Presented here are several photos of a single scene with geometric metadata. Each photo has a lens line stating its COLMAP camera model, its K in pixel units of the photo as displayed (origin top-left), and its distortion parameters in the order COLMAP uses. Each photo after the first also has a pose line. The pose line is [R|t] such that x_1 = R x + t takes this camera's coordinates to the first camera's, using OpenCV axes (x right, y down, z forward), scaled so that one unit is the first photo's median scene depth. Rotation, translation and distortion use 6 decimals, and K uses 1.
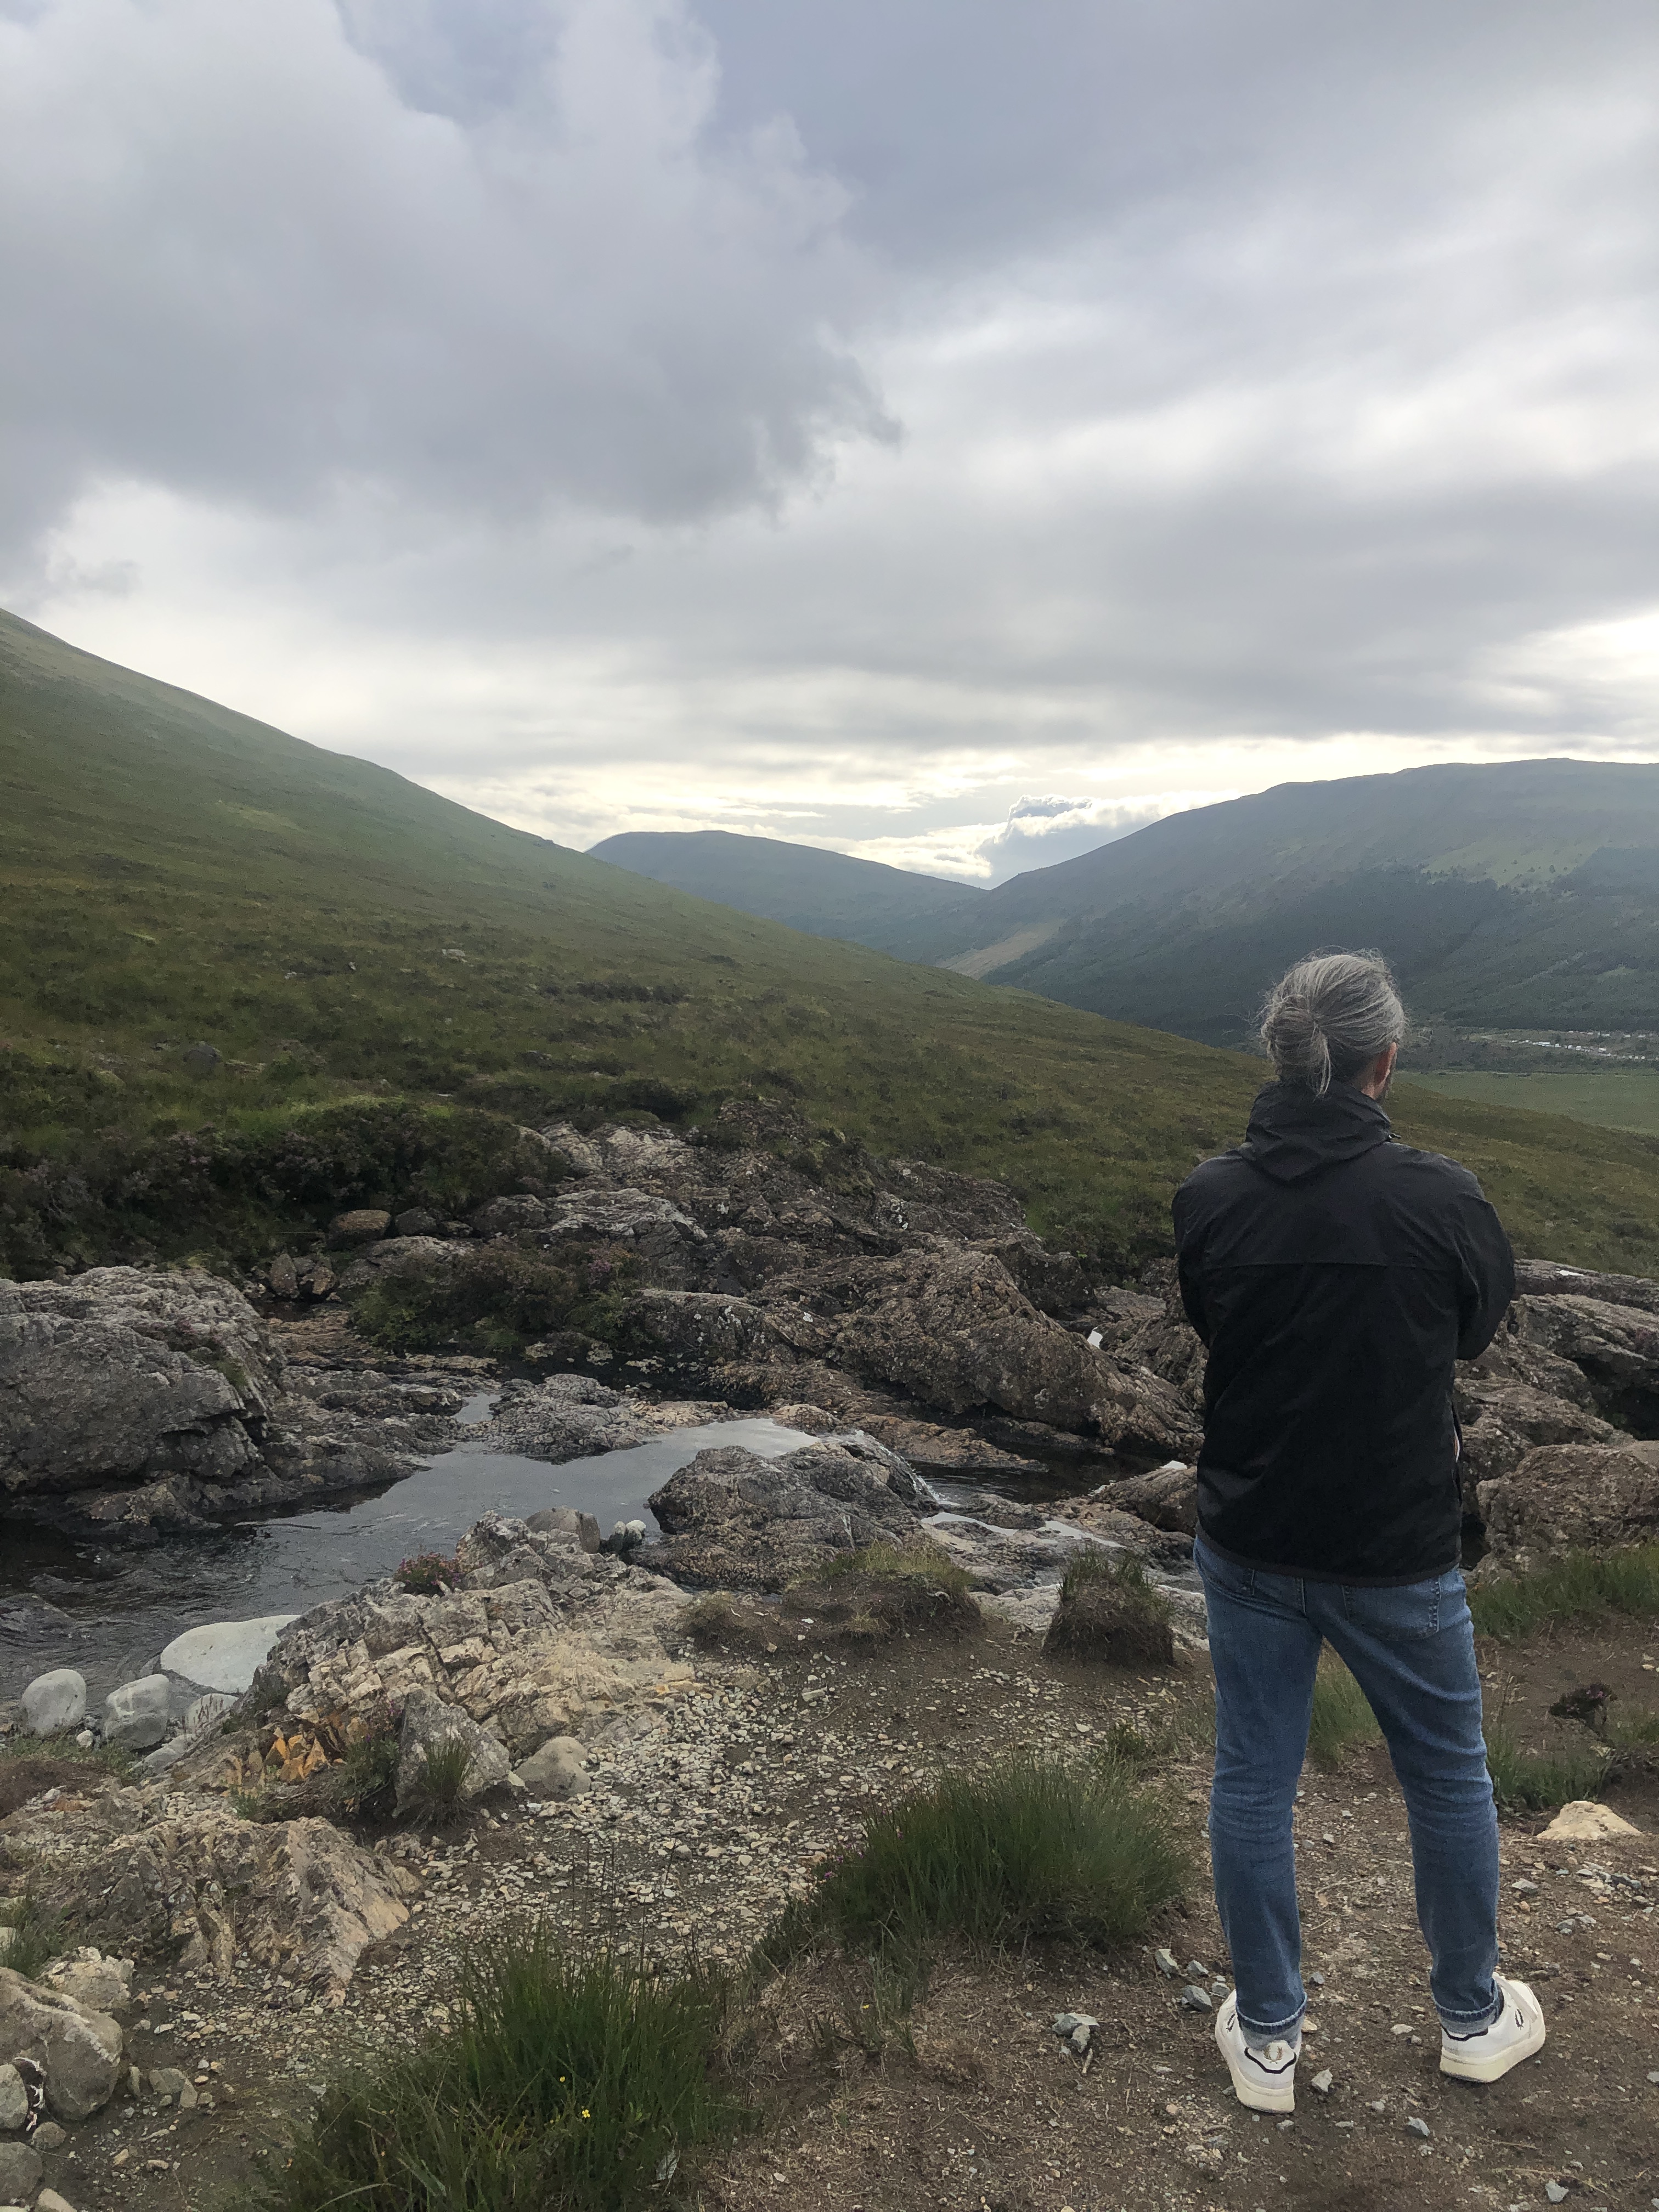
lens RADIAL K [[1791.0, 0, 829.5], [0, 1791.0, 1106.0], [0, 0, 1]] dist [0.154126, -0.361658]
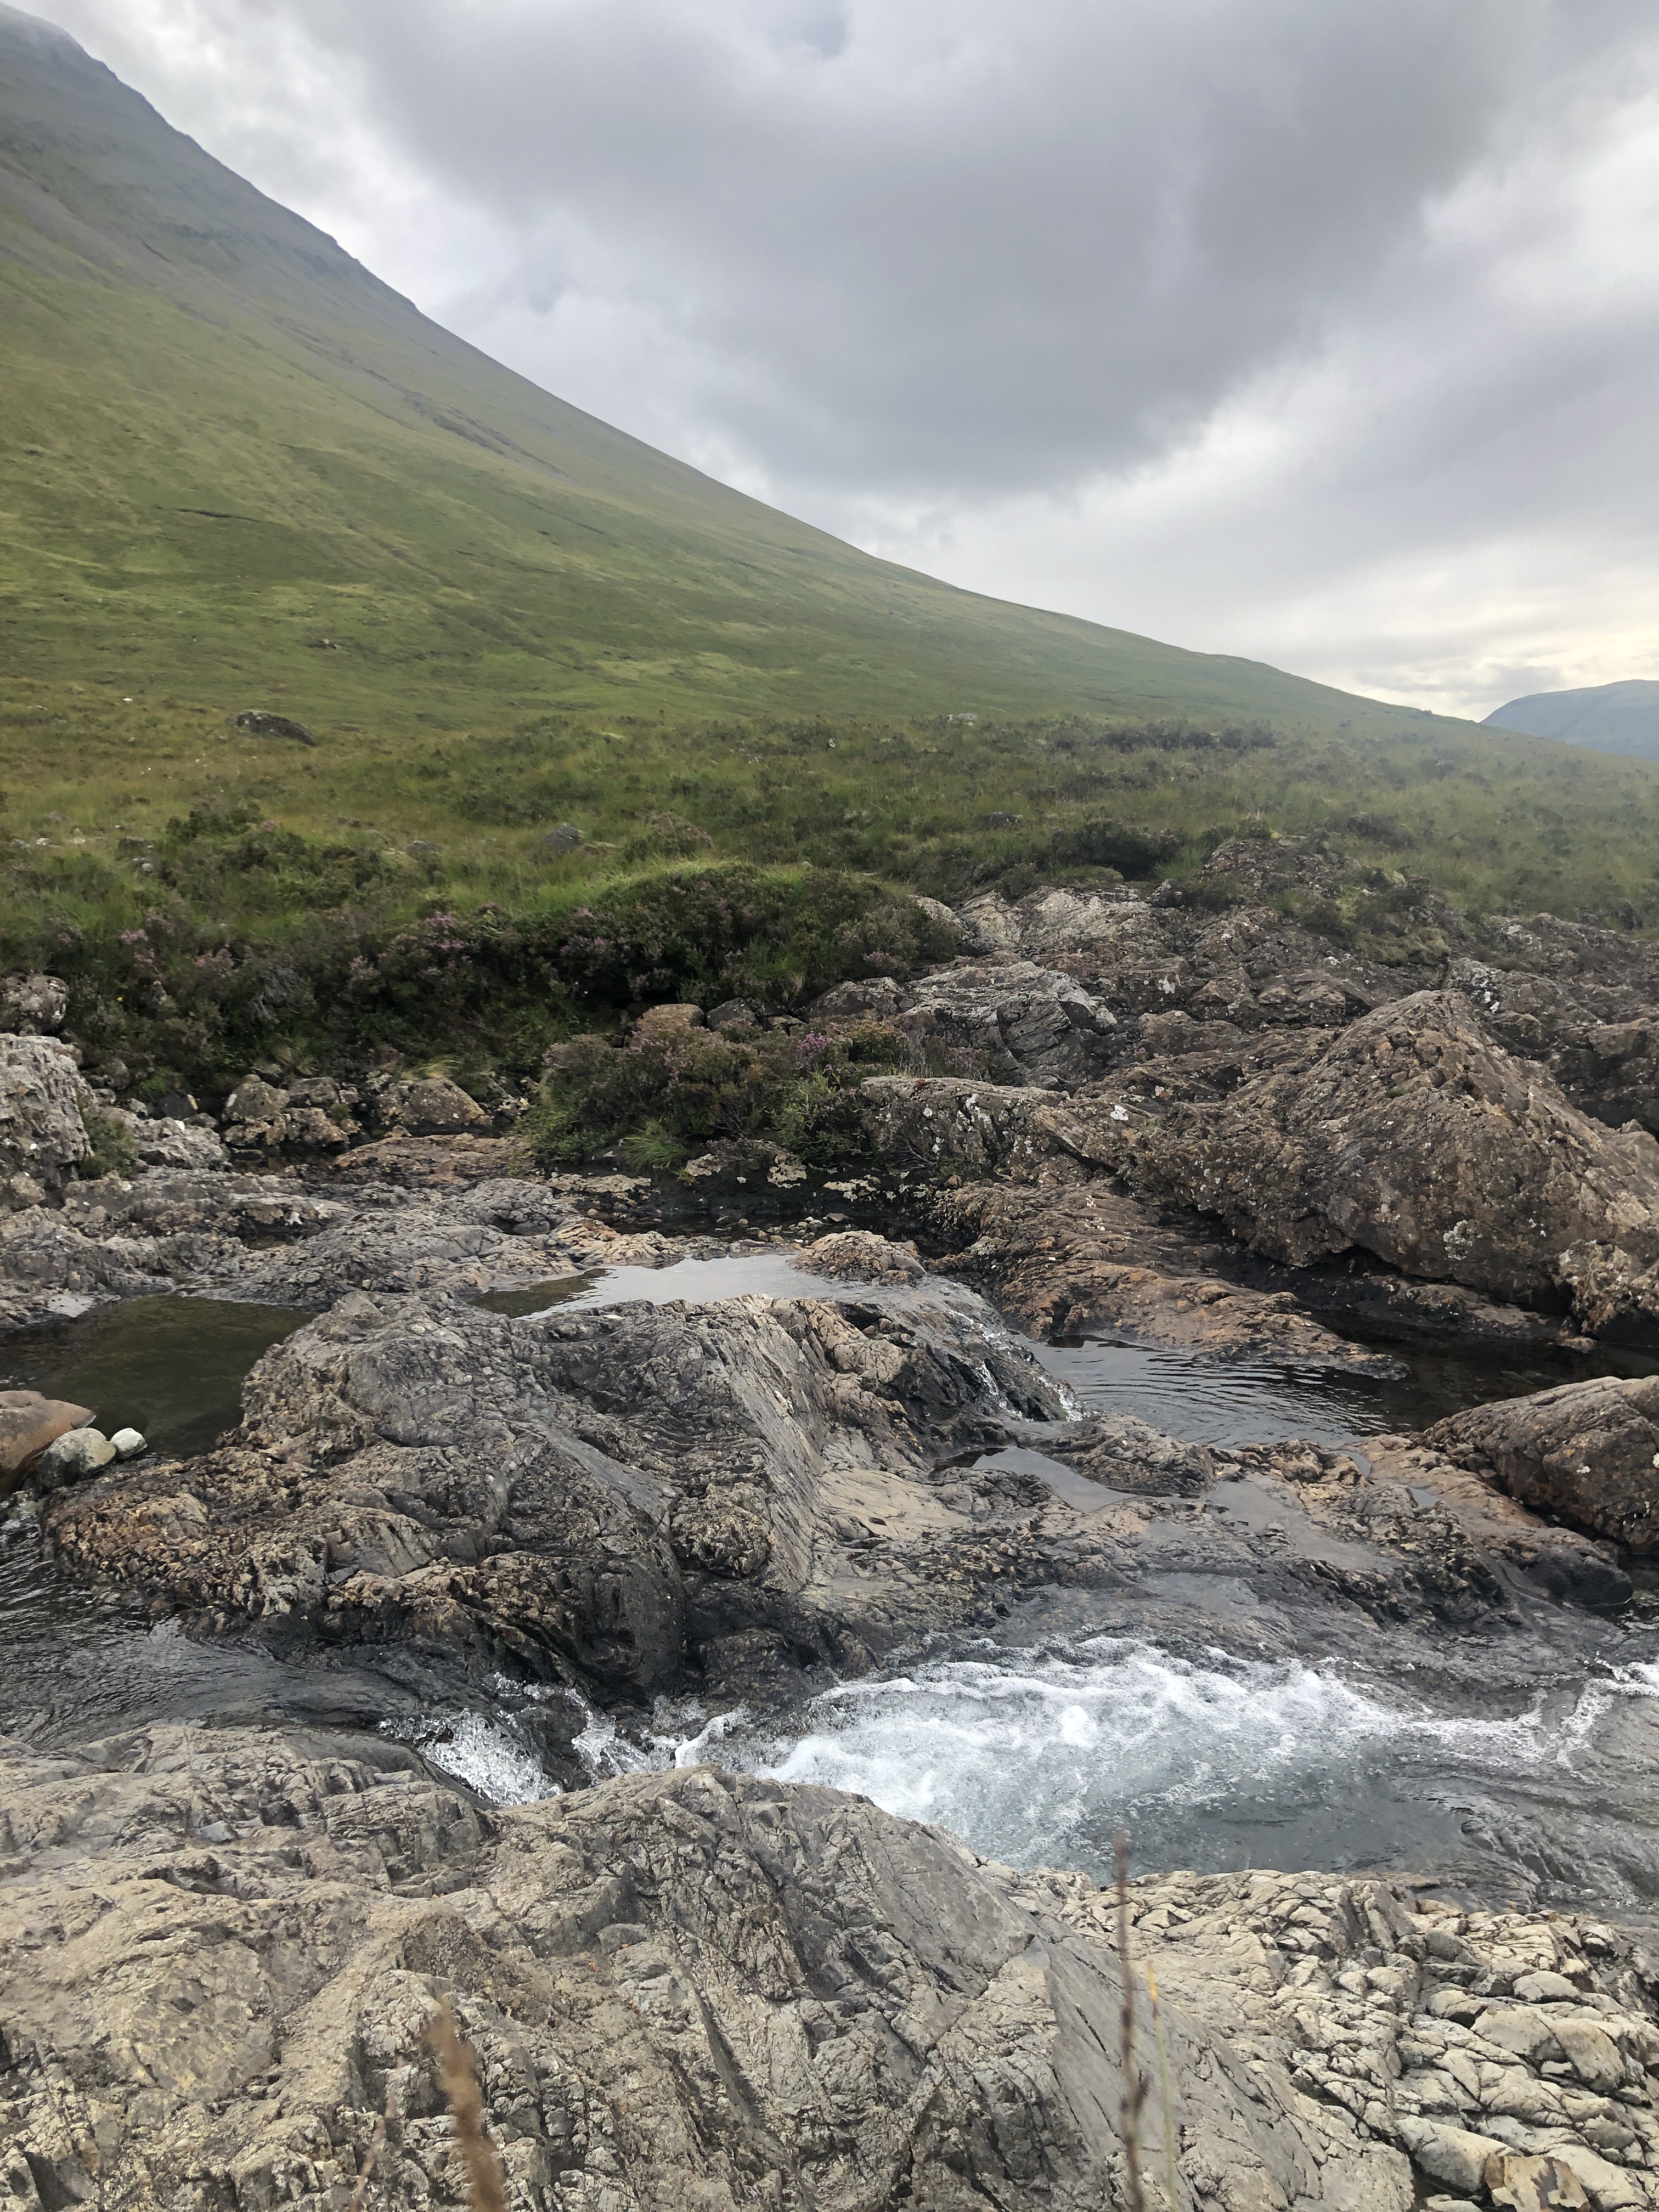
lens RADIAL K [[1791.0, 0, 829.5], [0, 1791.0, 1106.0], [0, 0, 1]] dist [0.154126, -0.361658]
pose [[0.884875, -0.026947, -0.465049, 0.155440], [0.052547, 0.997728, 0.042170, 0.072577], [0.462856, -0.061752, 0.884280, 0.361041]]
